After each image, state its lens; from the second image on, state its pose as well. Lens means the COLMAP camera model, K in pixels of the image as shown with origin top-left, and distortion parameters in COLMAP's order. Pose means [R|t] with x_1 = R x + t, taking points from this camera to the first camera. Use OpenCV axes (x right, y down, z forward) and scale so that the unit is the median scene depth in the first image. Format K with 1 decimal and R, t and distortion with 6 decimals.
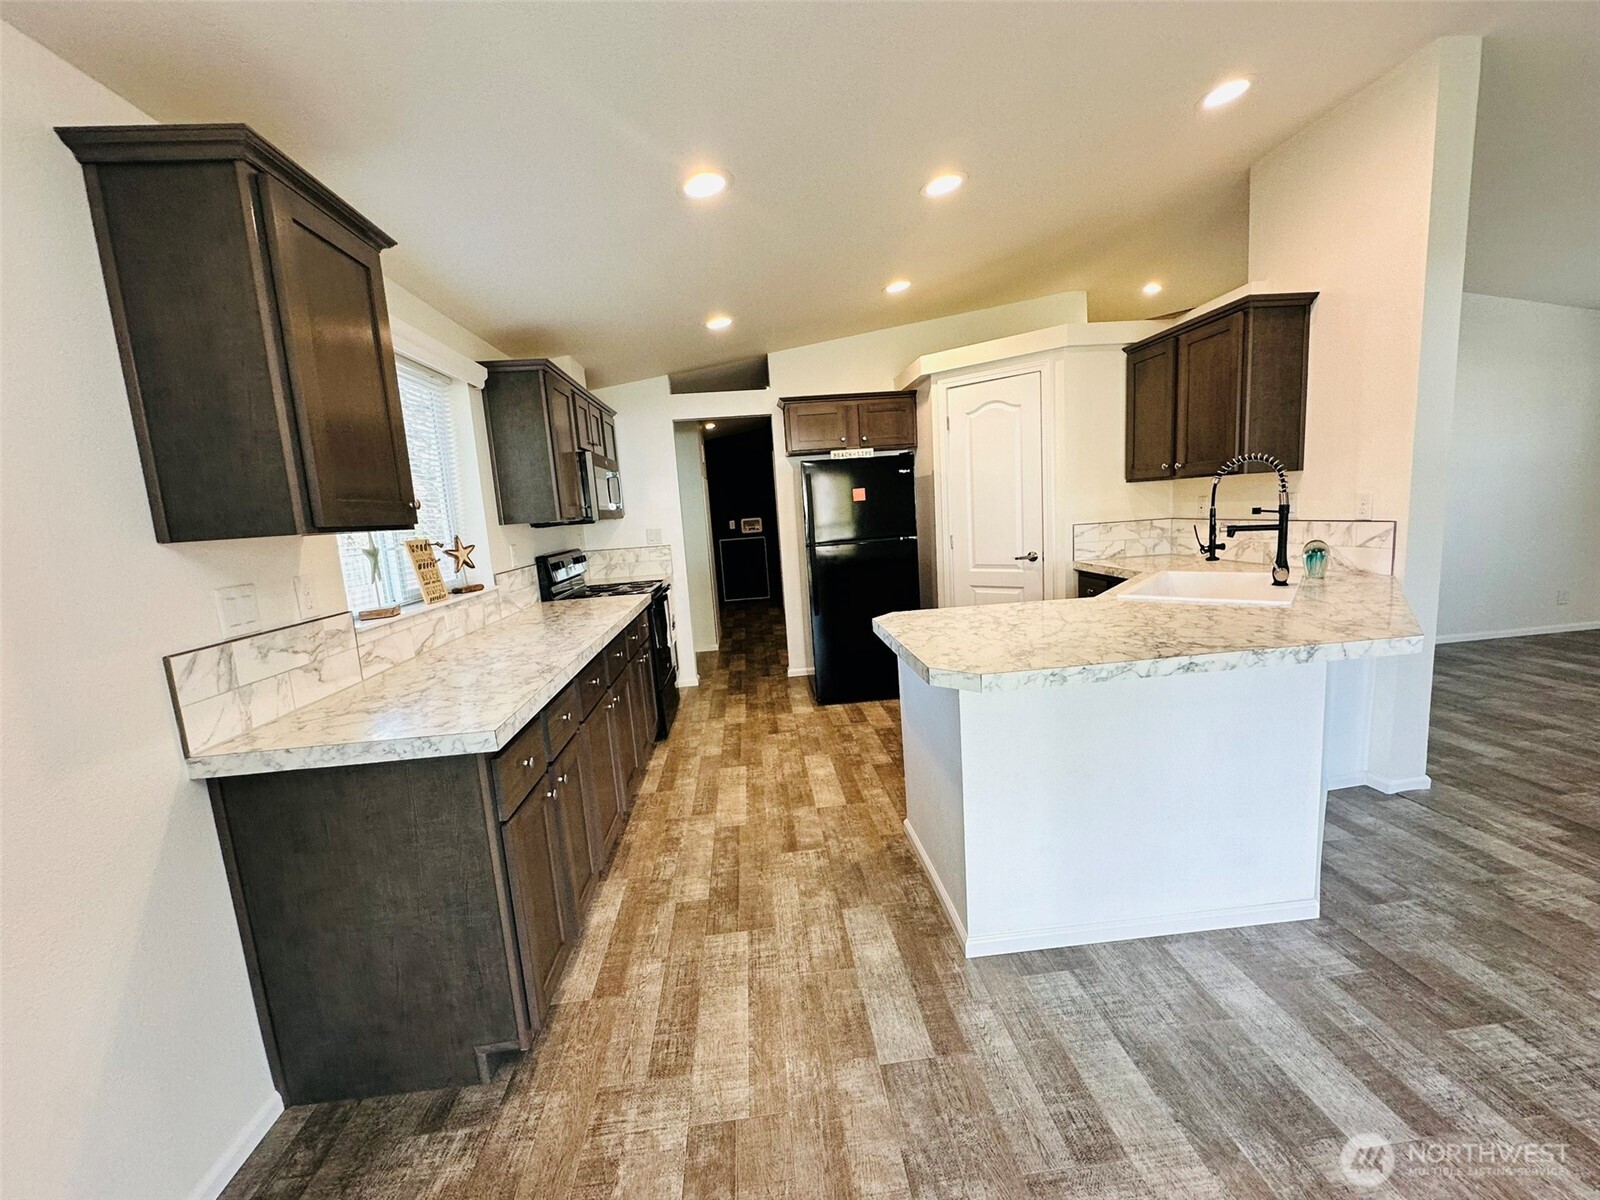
lens RADIAL K [[634.9, 0, 801.9], [0, 634.9, 600.0], [0, 0, 1]] dist [-0.003177, 0.000585]
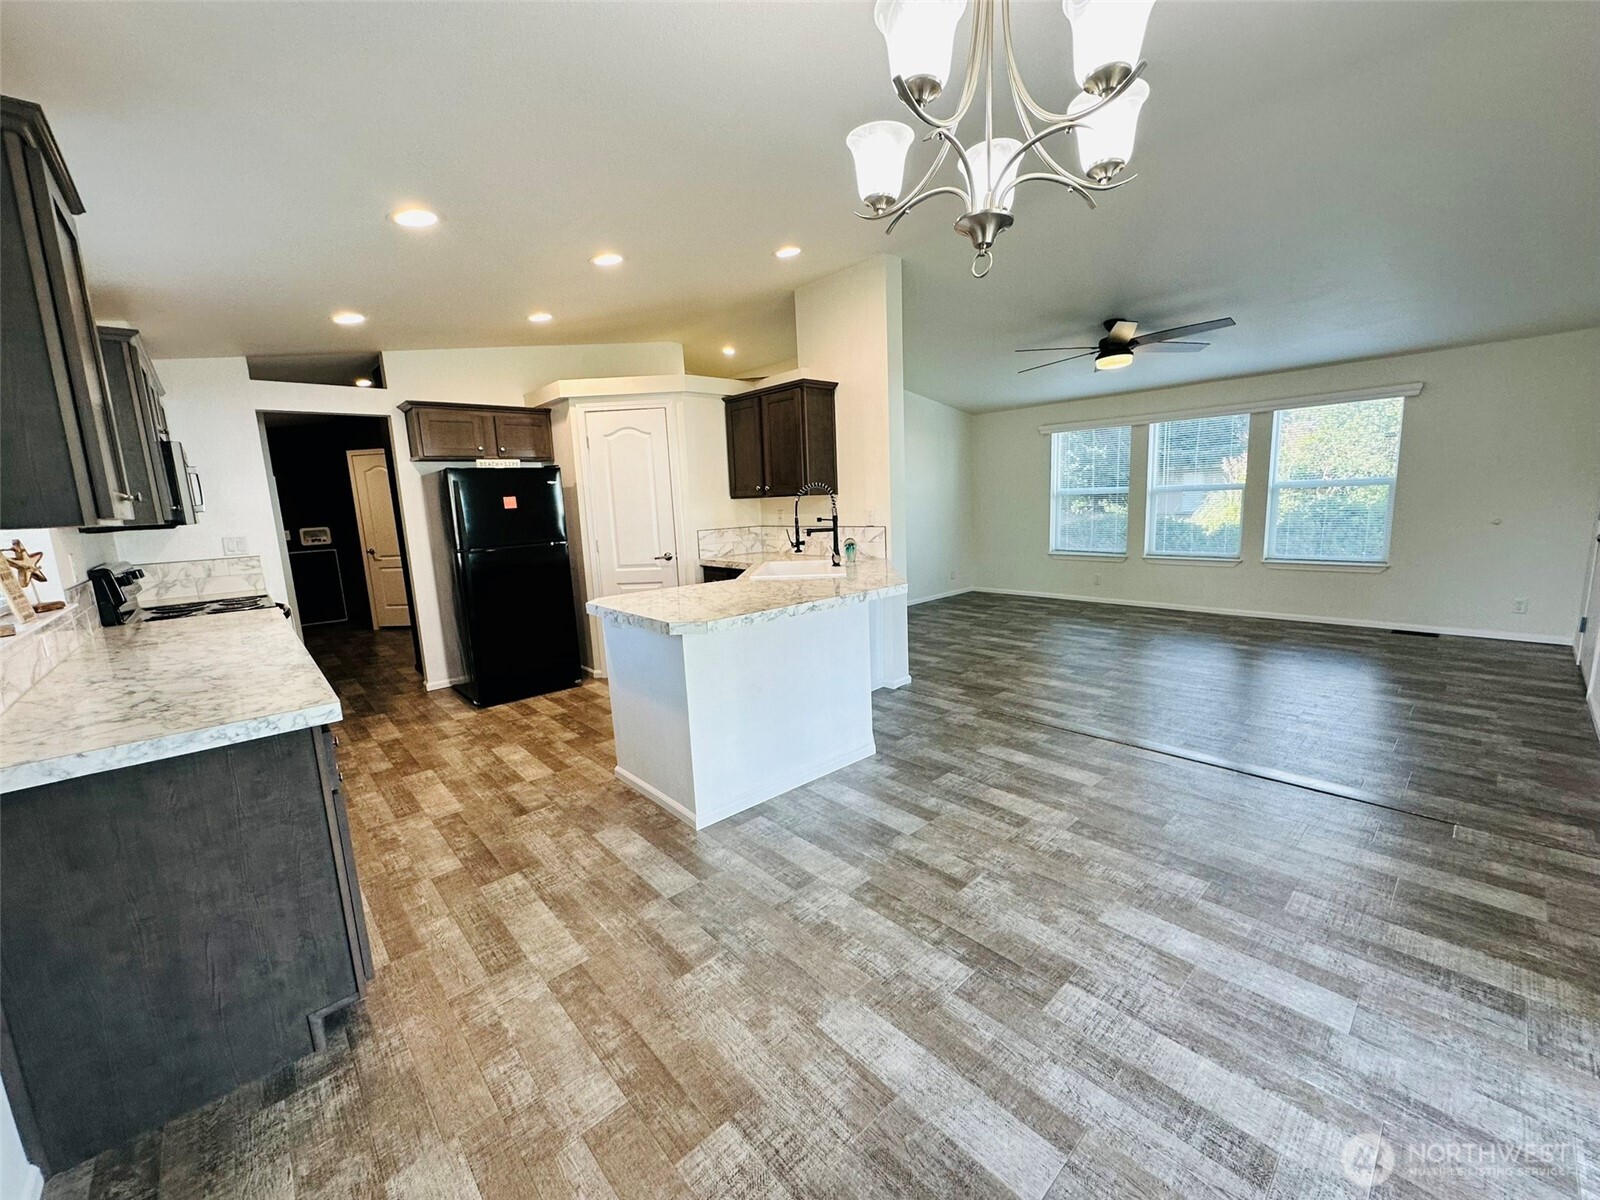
lens RADIAL K [[633.2, 0, 802.9], [0, 633.2, 599.7], [0, 0, 1]] dist [-0.001402, -0.000095]
pose [[0.796895, -0.064427, 0.600673, -0.280676], [0.076918, 0.997025, 0.004895, 0.047780], [-0.599201, 0.042302, 0.799480, -0.223533]]
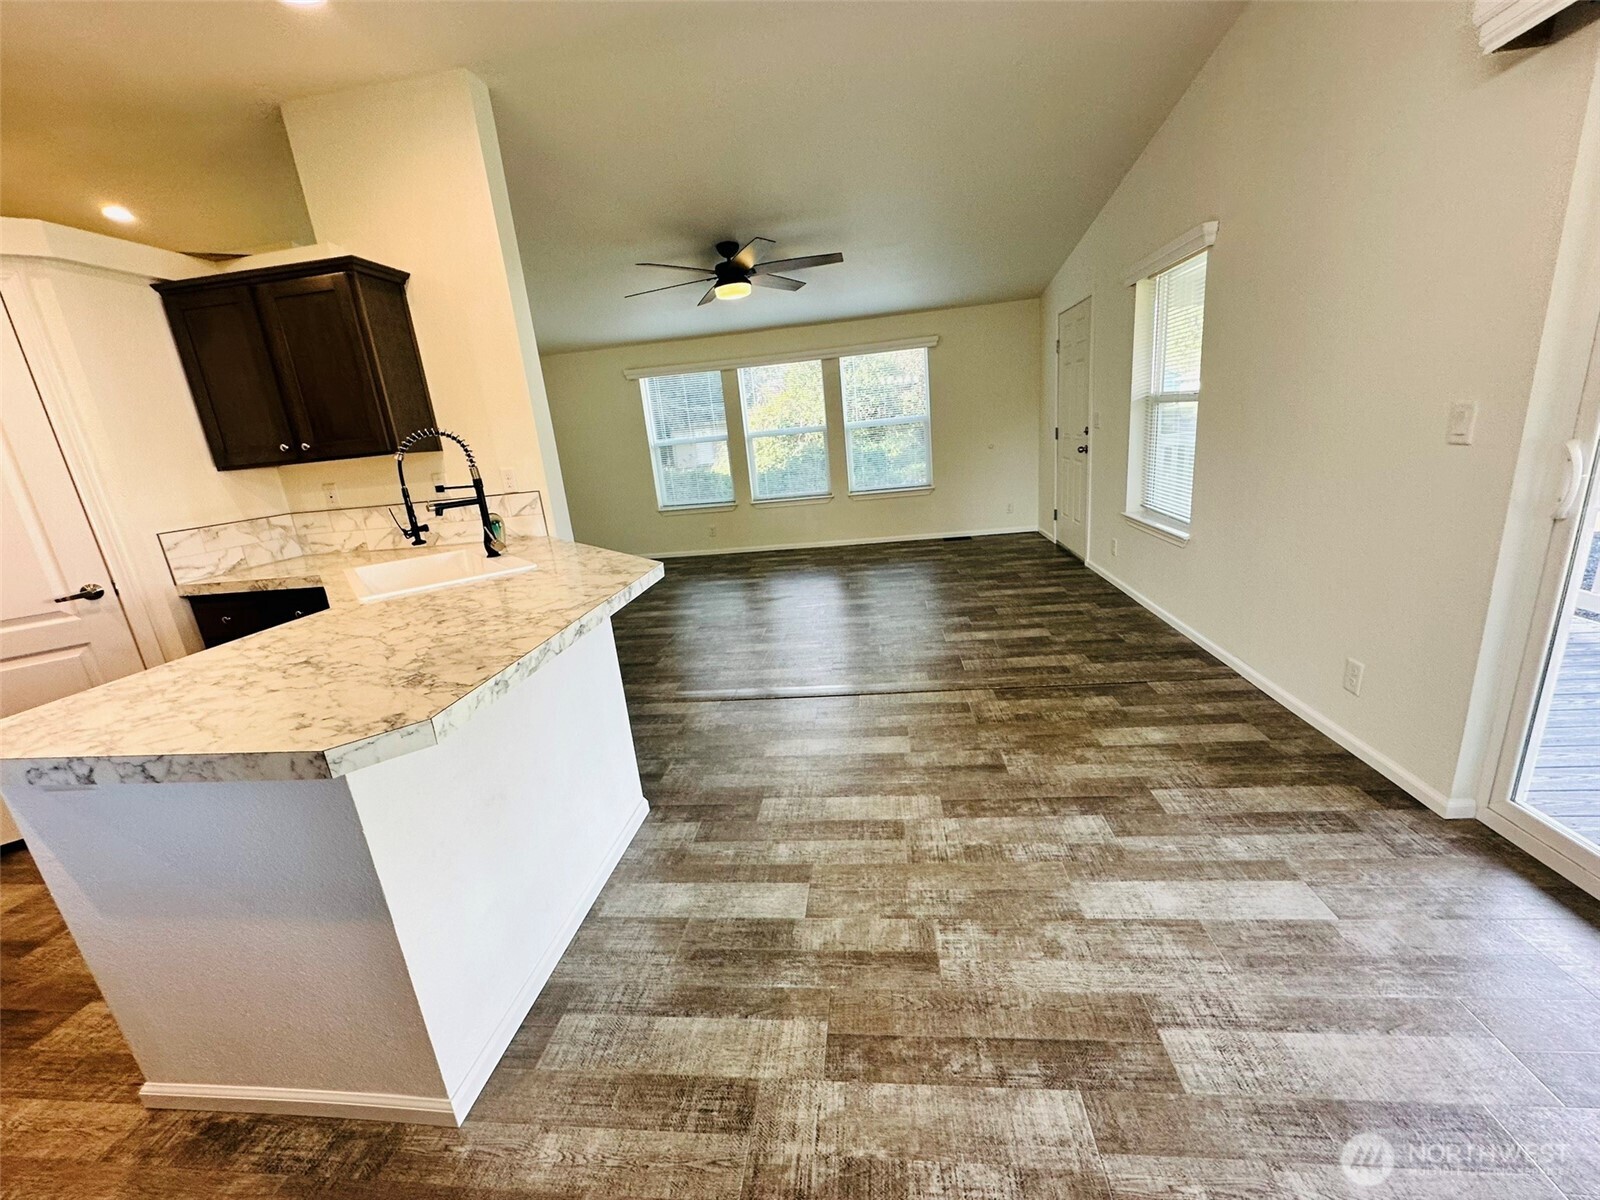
lens RADIAL K [[634.9, 0, 801.9], [0, 634.9, 600.0], [0, 0, 1]] dist [-0.003177, 0.000585]
pose [[0.203609, -0.211770, 0.955875, -0.156472], [0.219524, 0.961343, 0.166221, -0.017173], [-0.954124, 0.175994, 0.242226, 0.285236]]
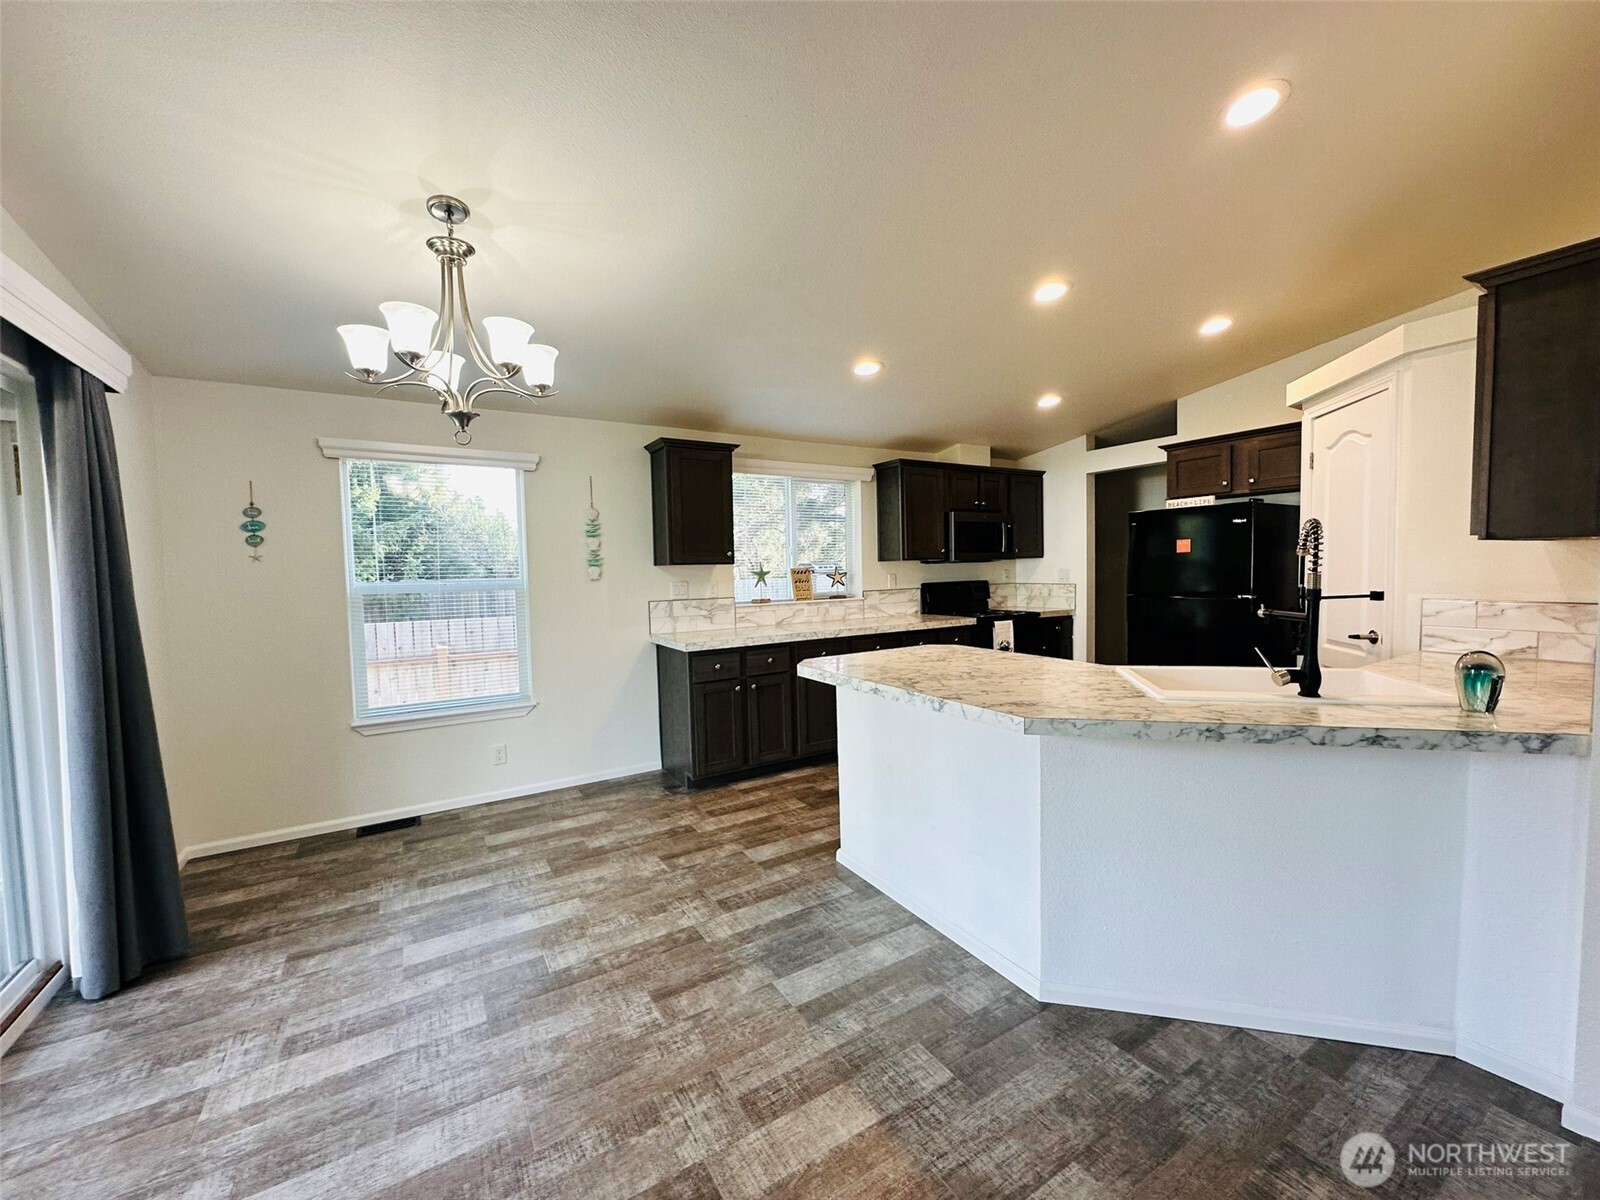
lens RADIAL K [[637.7, 0, 803.1], [0, 637.7, 600.5], [0, 0, 1]] dist [-0.001470, 0.001178]
pose [[0.444274, 0.103515, -0.889891, 1.172152], [-0.134848, 0.989712, 0.047805, -0.091986], [0.885684, 0.098762, 0.453662, 0.126394]]
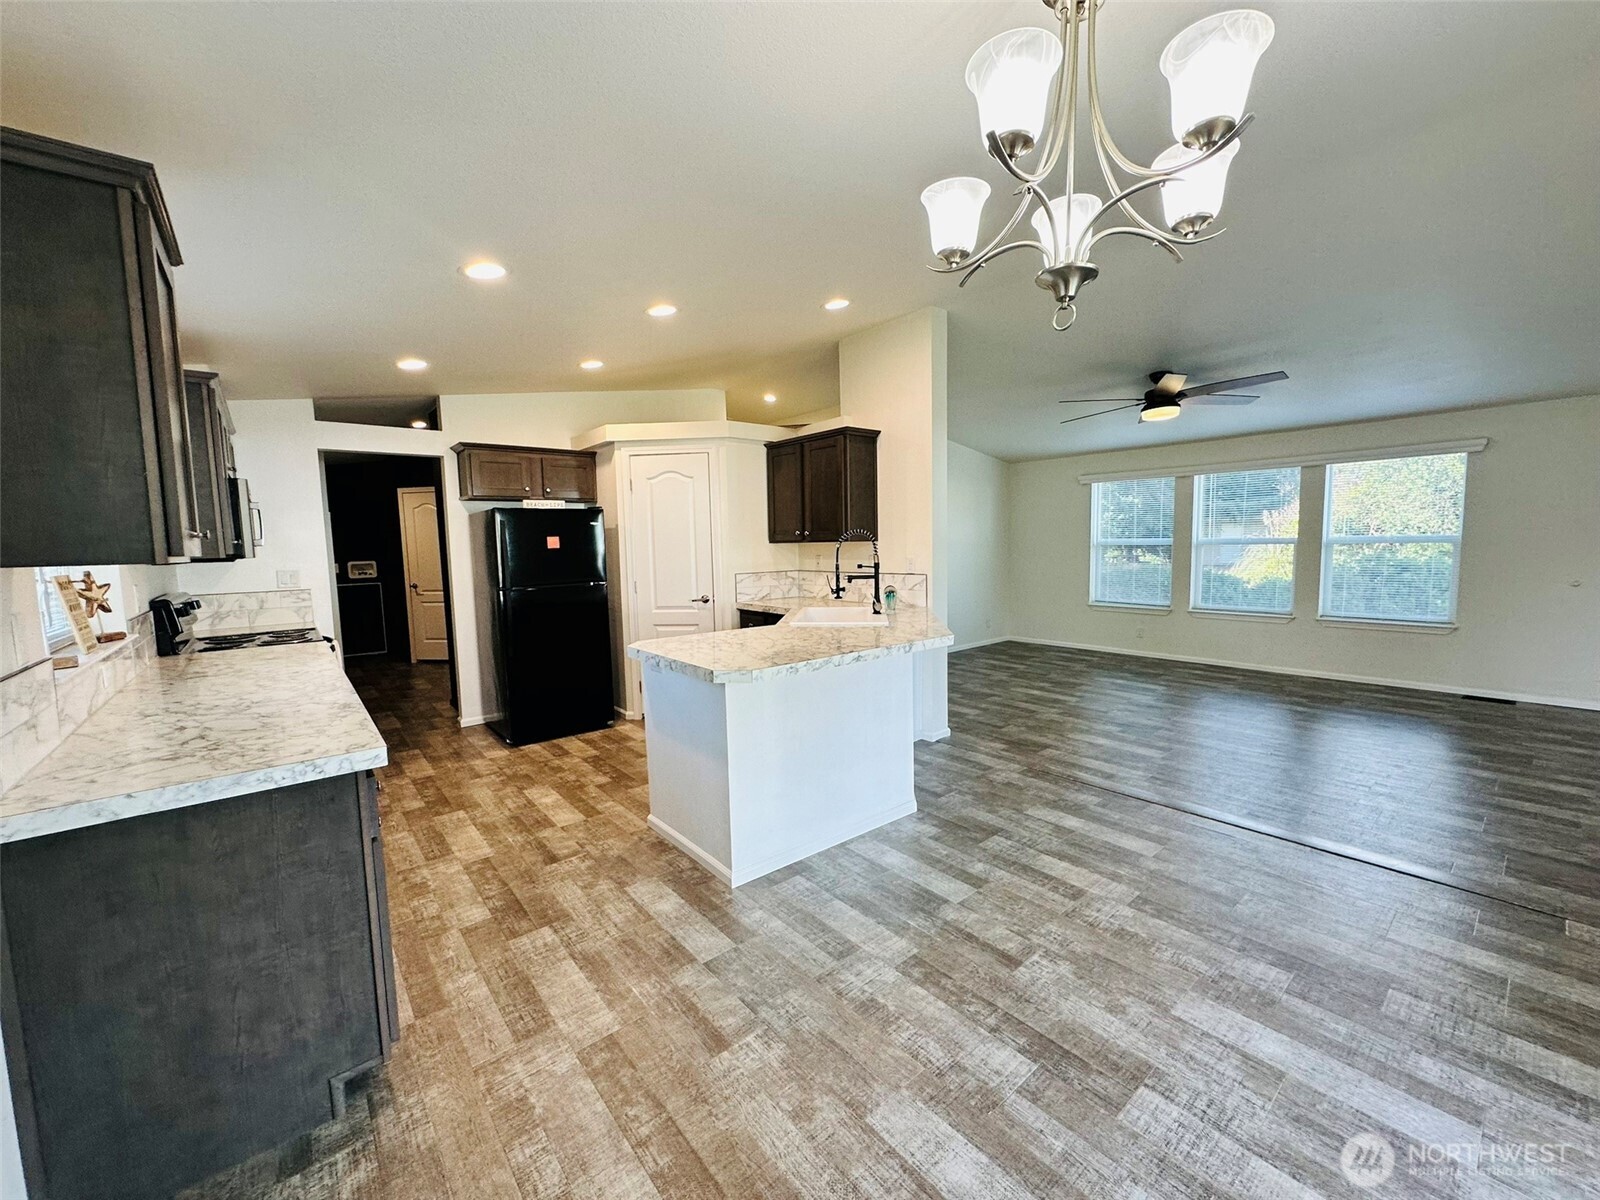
lens RADIAL K [[633.7, 0, 803.4], [0, 633.7, 600.0], [0, 0, 1]] dist [-0.002068, 0.000238]
pose [[0.822012, -0.004626, 0.569452, -0.292834], [0.049700, 0.996734, -0.063647, 0.033992], [-0.567297, 0.080620, 0.819557, -0.186690]]
